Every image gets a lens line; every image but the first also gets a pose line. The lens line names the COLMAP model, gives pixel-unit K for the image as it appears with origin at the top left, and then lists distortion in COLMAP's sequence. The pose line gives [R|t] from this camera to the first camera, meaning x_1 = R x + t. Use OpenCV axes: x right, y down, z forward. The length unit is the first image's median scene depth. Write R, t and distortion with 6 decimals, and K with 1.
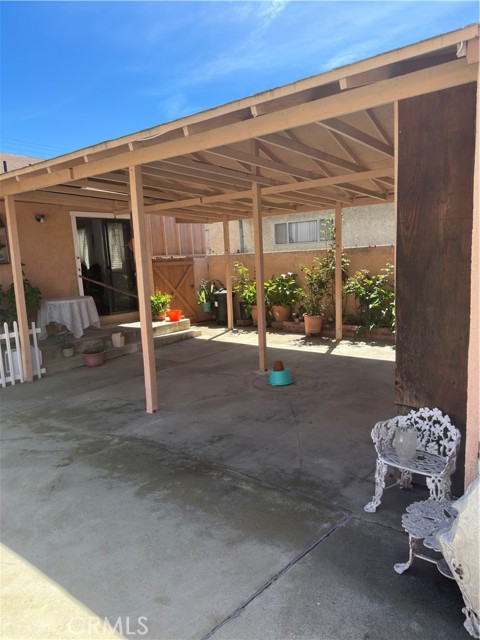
lens RADIAL K [[459.3, 0, 239.3], [0, 459.3, 319.7], [0, 0, 1]] dist [0.051042, -0.047635]
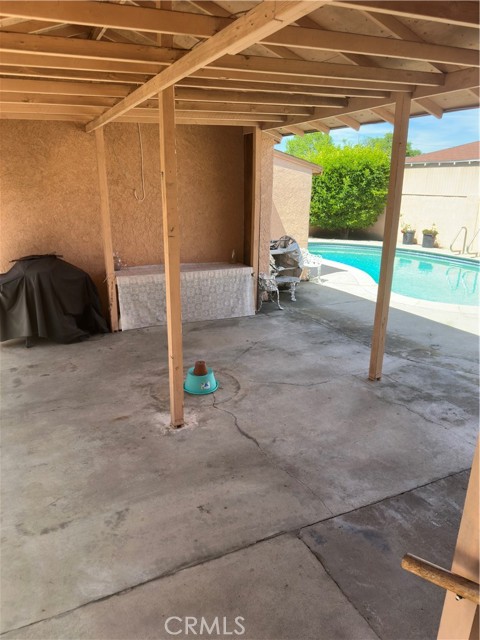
lens RADIAL K [[459.3, 0, 240.9], [0, 459.3, 322.9], [0, 0, 1]] dist [0.051042, -0.047635]
pose [[-0.903215, -0.087063, 0.420264, -0.382488], [0.094166, 0.915149, 0.391962, -0.344504], [-0.418730, 0.393601, -0.818378, 2.146494]]
